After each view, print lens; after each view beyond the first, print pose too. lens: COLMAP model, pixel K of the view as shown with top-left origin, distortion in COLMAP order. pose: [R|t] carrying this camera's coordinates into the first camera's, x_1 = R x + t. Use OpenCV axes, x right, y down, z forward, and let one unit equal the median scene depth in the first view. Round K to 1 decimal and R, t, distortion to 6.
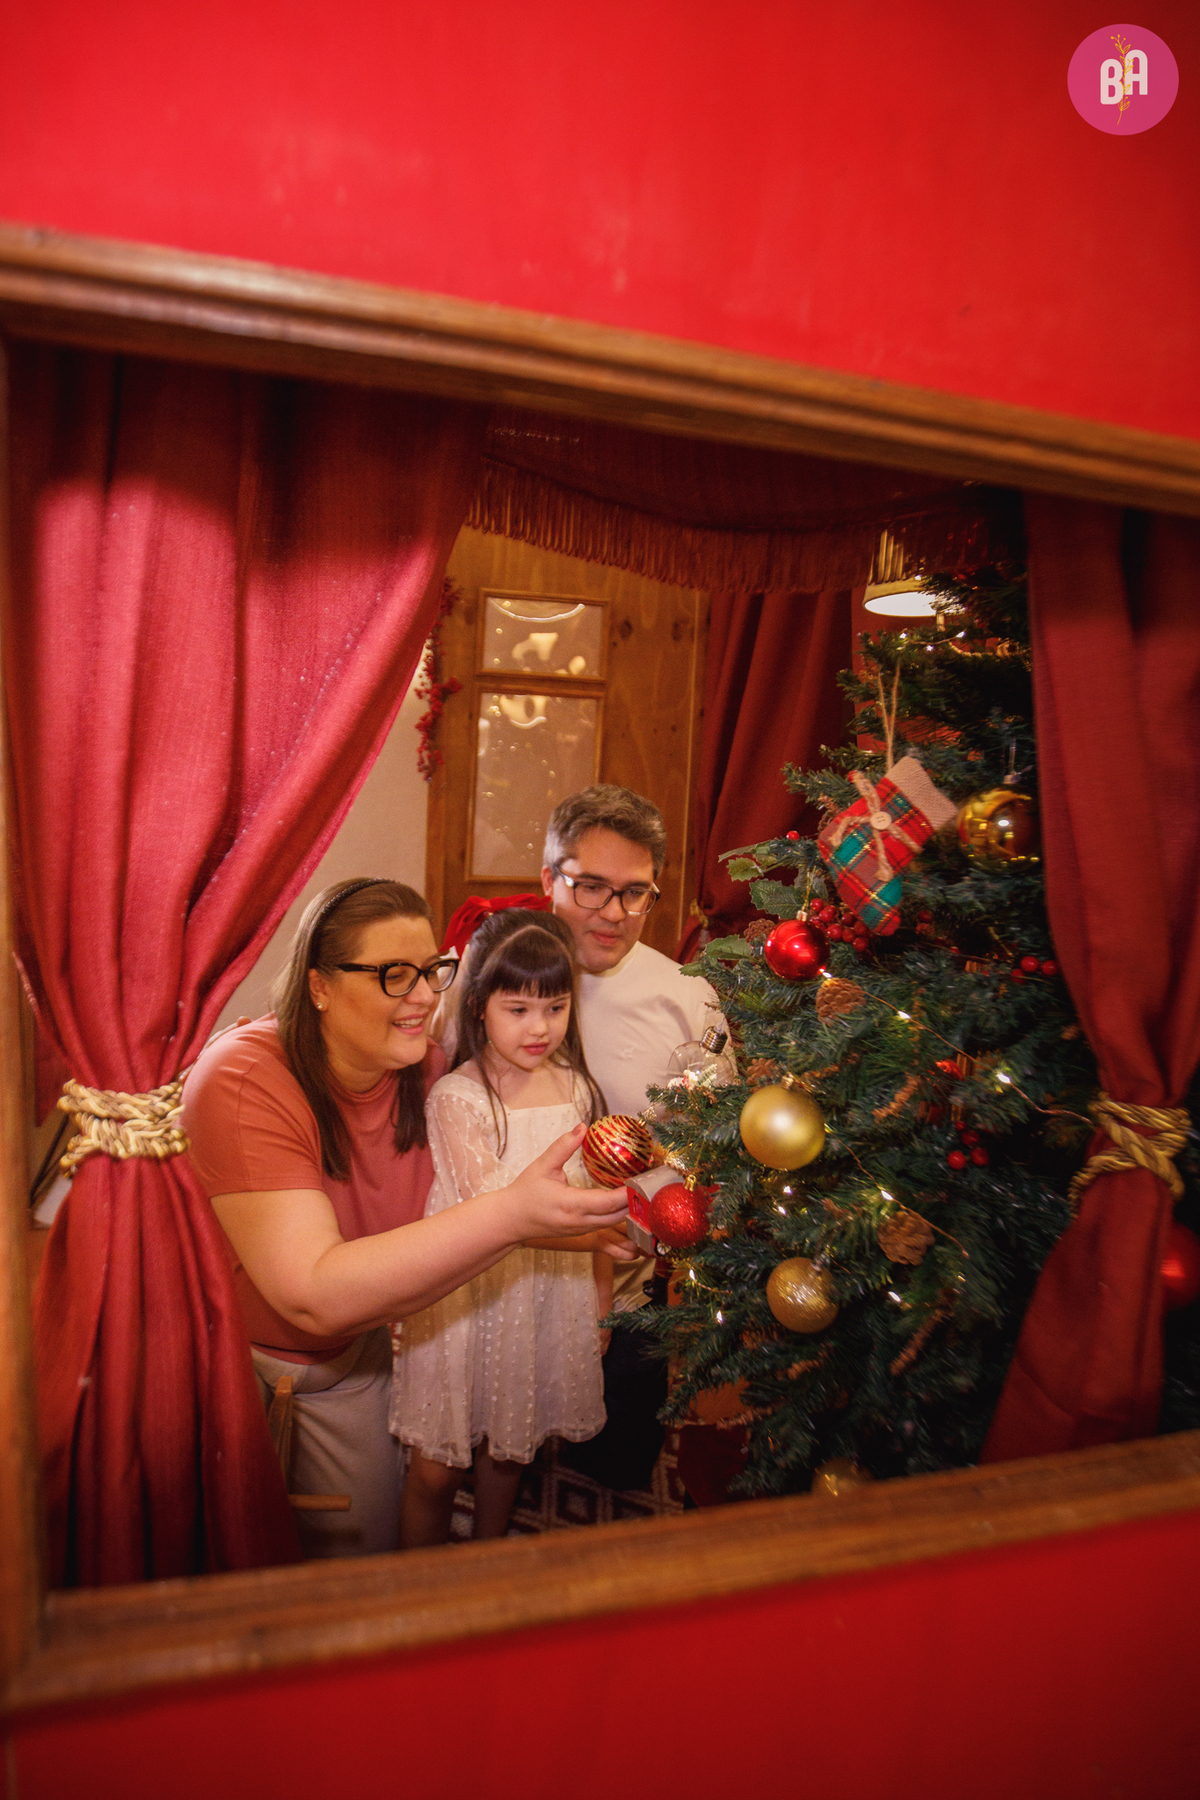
lens RADIAL K [[957.0, 0, 600.0], [0, 957.0, 900.0], [0, 0, 1]] dist [-0.000296, 0.000082]
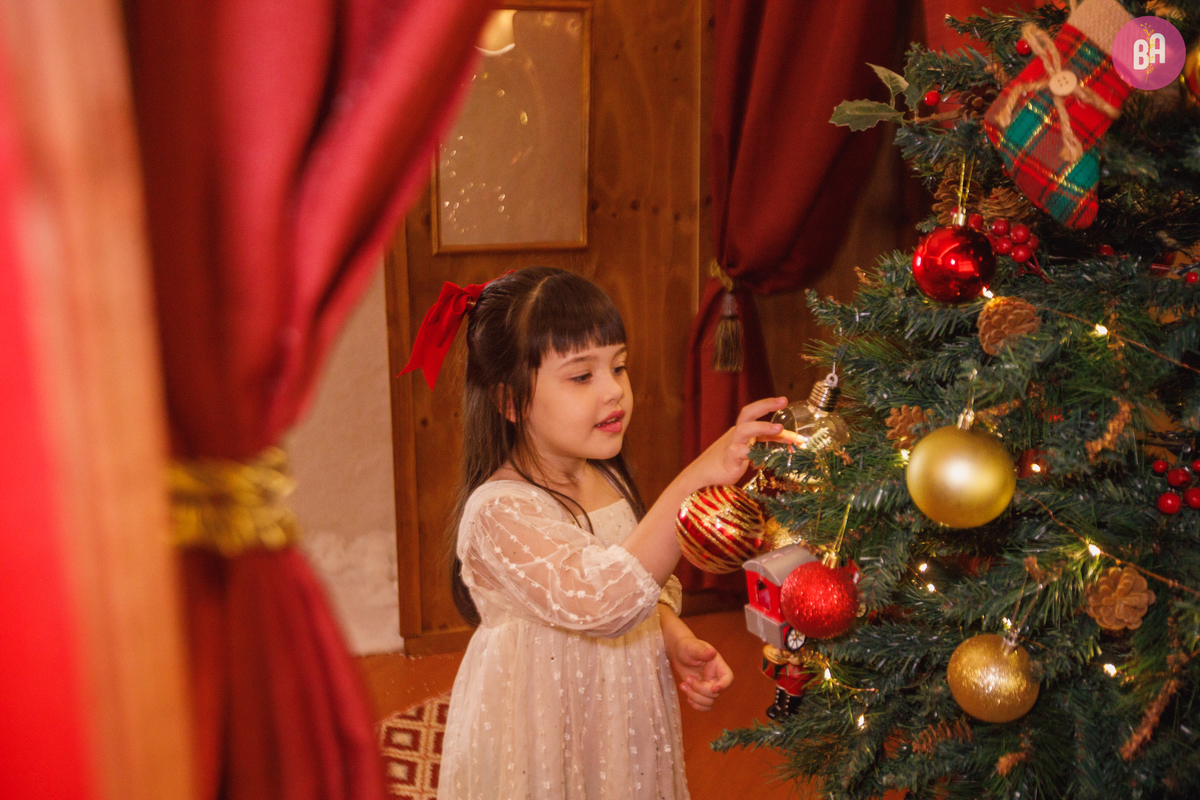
lens RADIAL K [[1139.0, 0, 600.0], [0, 1139.0, 400.0], [0, 0, 1]] dist [0.021402, 0.021246]
pose [[0.996143, -0.073608, 0.047759, -0.150273], [0.068856, 0.993142, 0.094489, 0.059148], [-0.054387, -0.090836, 0.994380, 0.064325]]
